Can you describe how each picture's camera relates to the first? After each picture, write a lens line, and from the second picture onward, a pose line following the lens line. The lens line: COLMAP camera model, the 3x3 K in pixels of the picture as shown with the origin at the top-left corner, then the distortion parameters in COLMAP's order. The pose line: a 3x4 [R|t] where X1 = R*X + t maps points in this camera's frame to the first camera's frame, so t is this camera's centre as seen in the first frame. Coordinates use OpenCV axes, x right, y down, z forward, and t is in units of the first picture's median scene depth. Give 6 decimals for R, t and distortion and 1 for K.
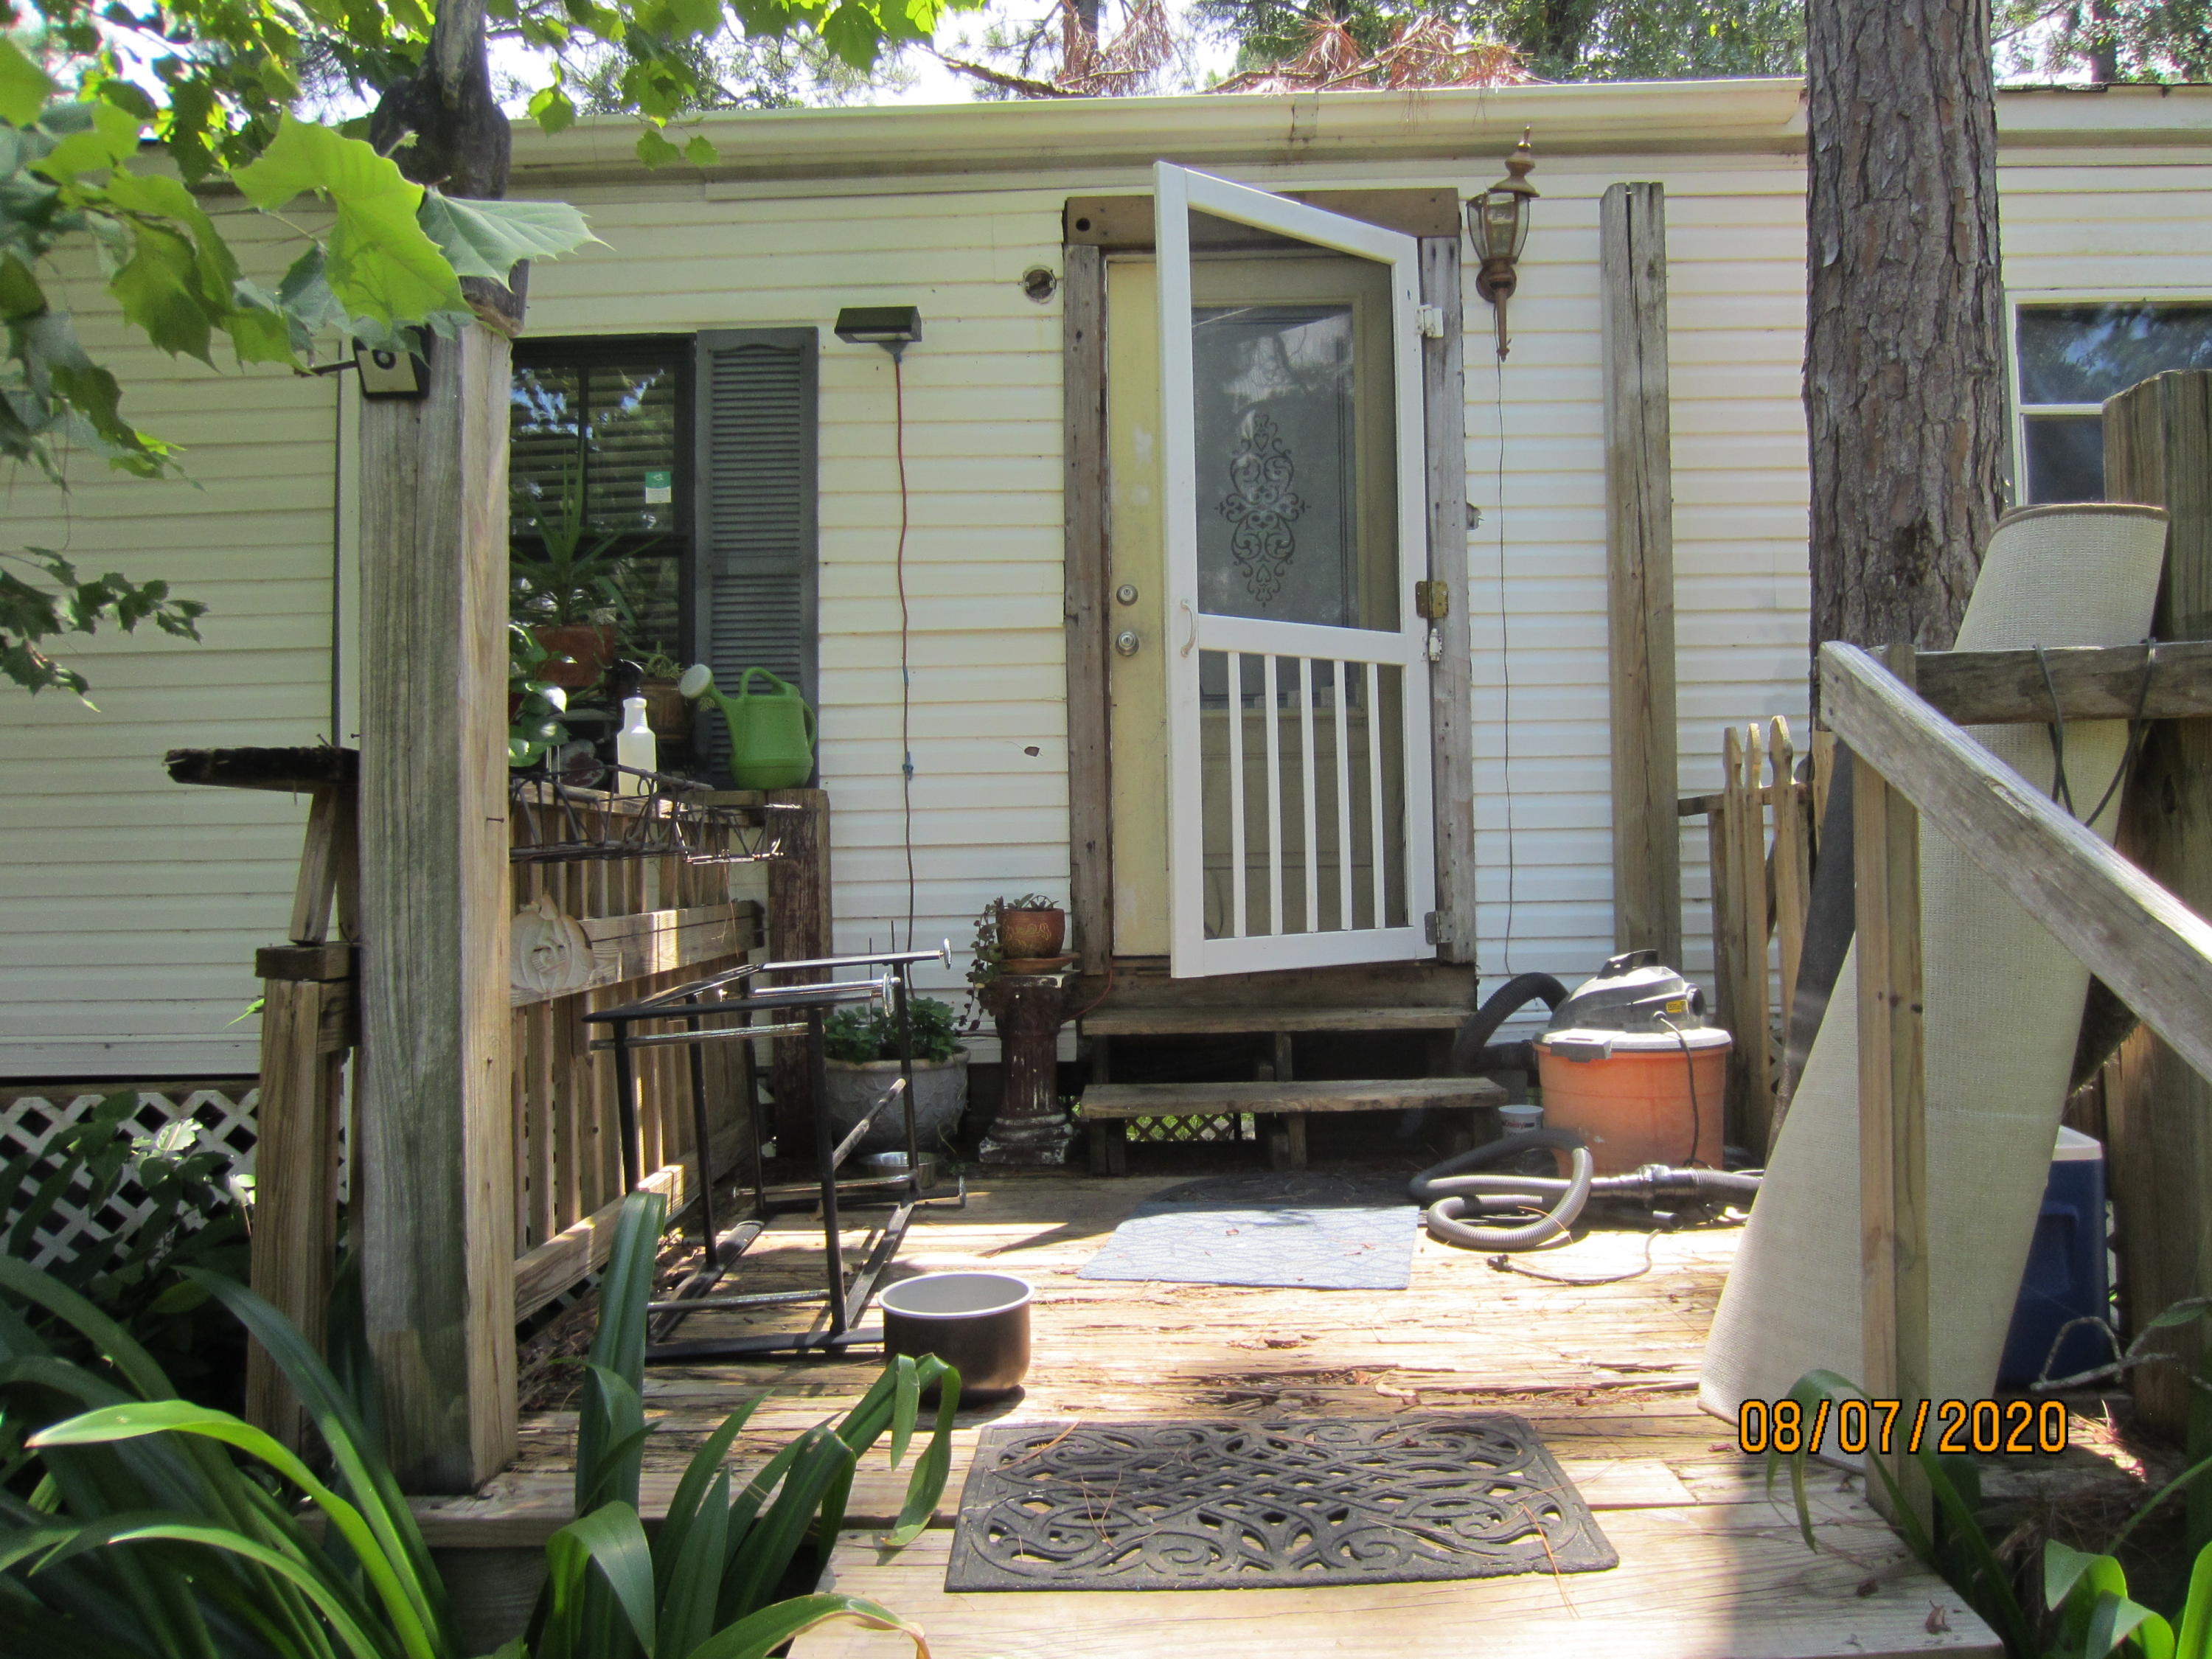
lens RADIAL K [[1571.7, 0, 1118.8], [0, 1571.7, 836.0], [0, 0, 1]] dist [-0.038175, -0.000155]
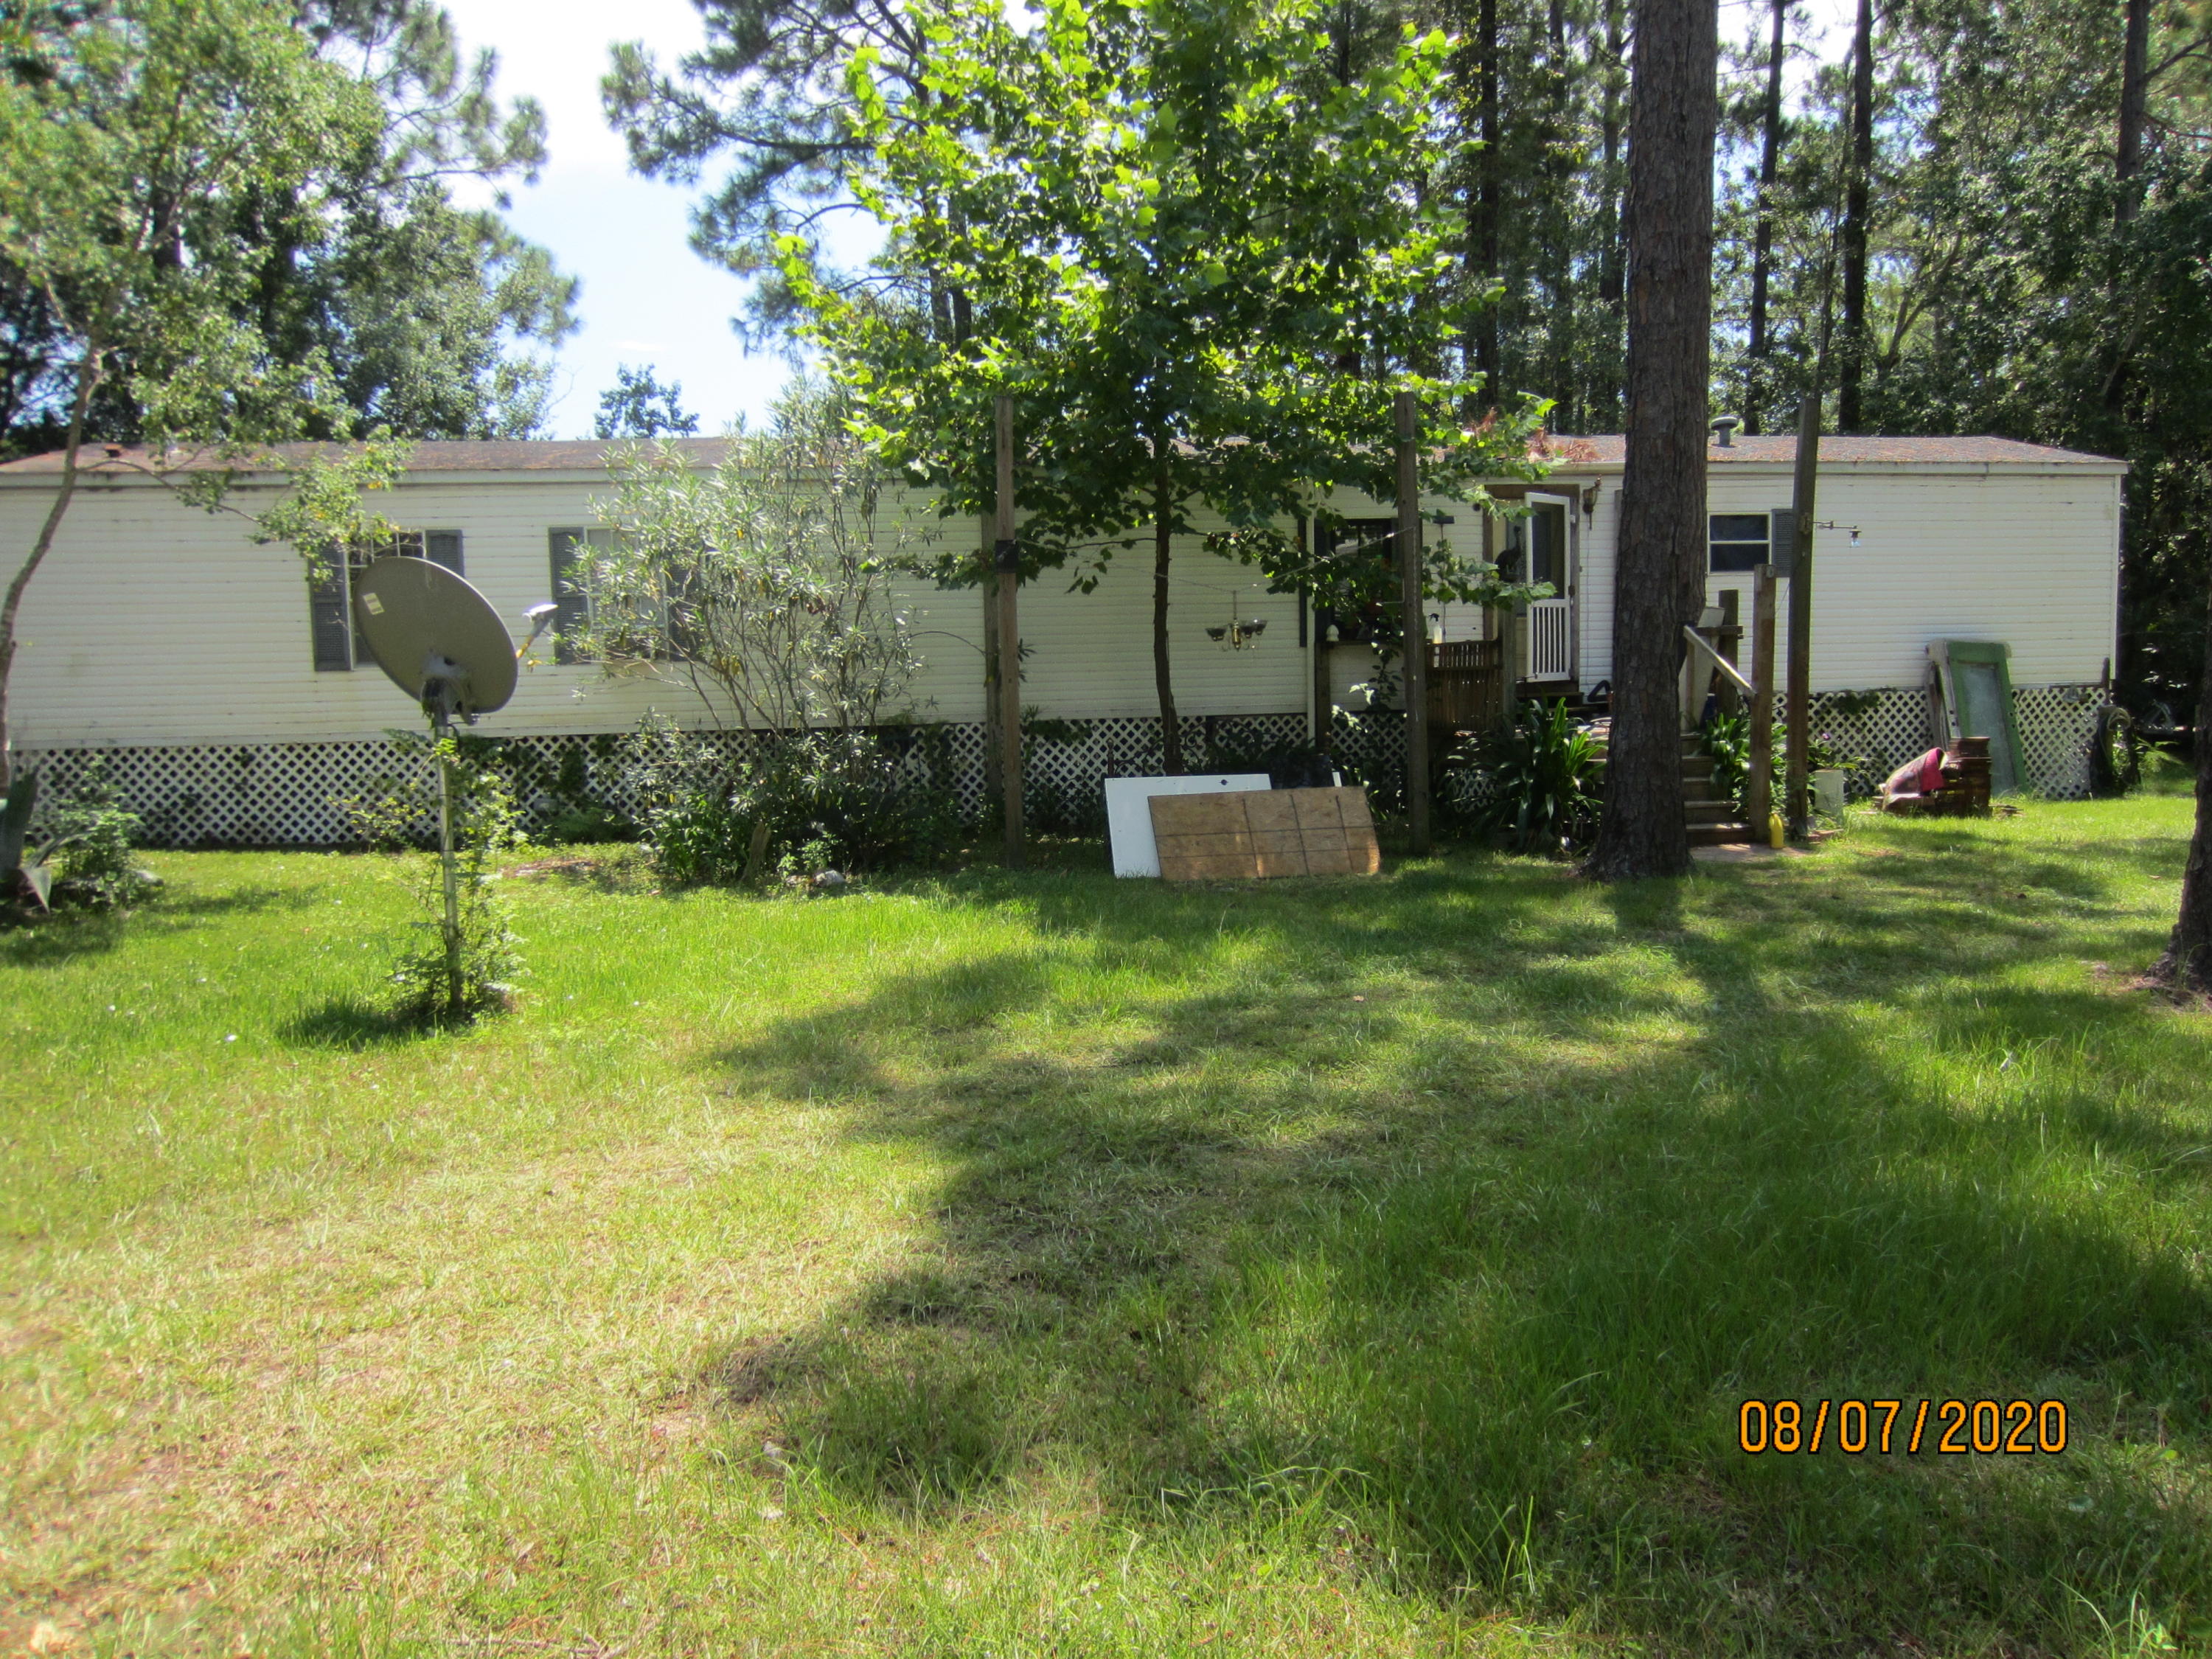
lens RADIAL K [[1571.7, 0, 1103.1], [0, 1571.7, 823.7], [0, 0, 1]] dist [-0.038175, -0.000155]
pose [[0.986163, -0.023638, 0.164088, -1.663235], [0.005077, 0.993624, 0.112627, -0.013929], [-0.165704, -0.110235, 0.979995, -2.810628]]
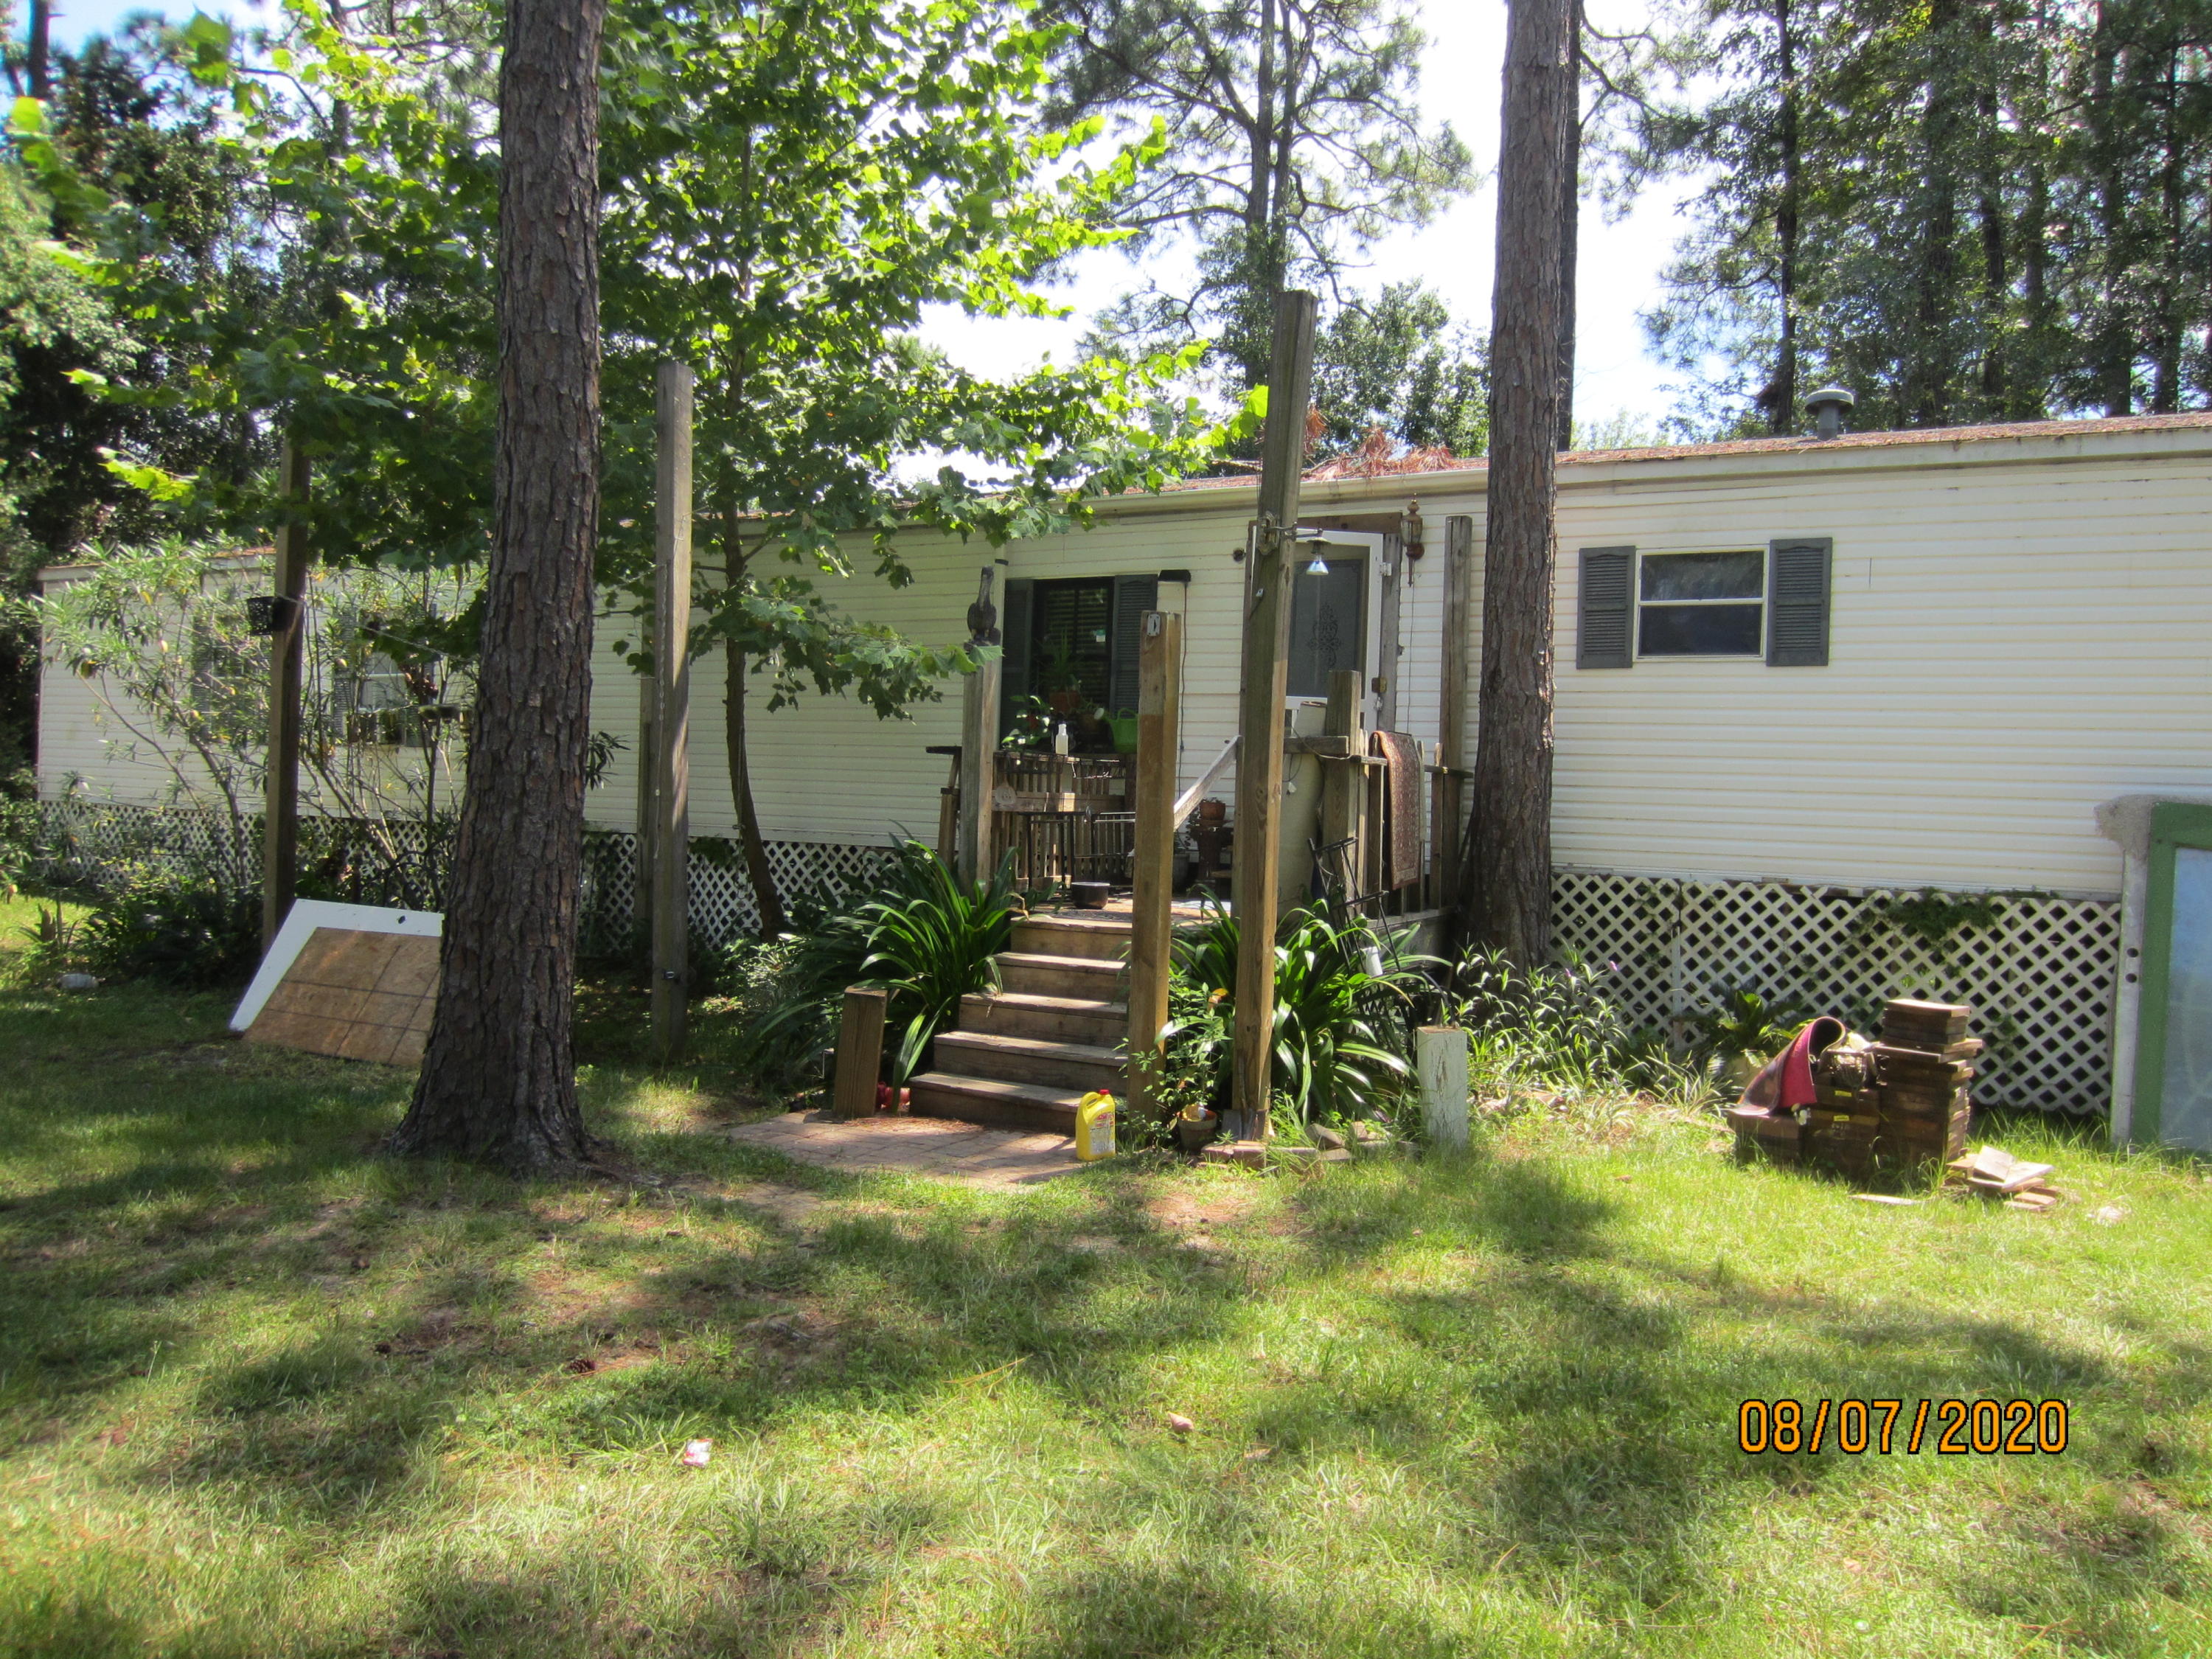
lens RADIAL K [[1571.7, 0, 1102.9], [0, 1571.7, 825.0], [0, 0, 1]] dist [-0.038175, -0.000155]
pose [[0.895093, 0.054808, -0.442499, 0.908876], [-0.041752, 0.998359, 0.039199, -0.010312], [0.443921, -0.016612, 0.895912, -1.389816]]
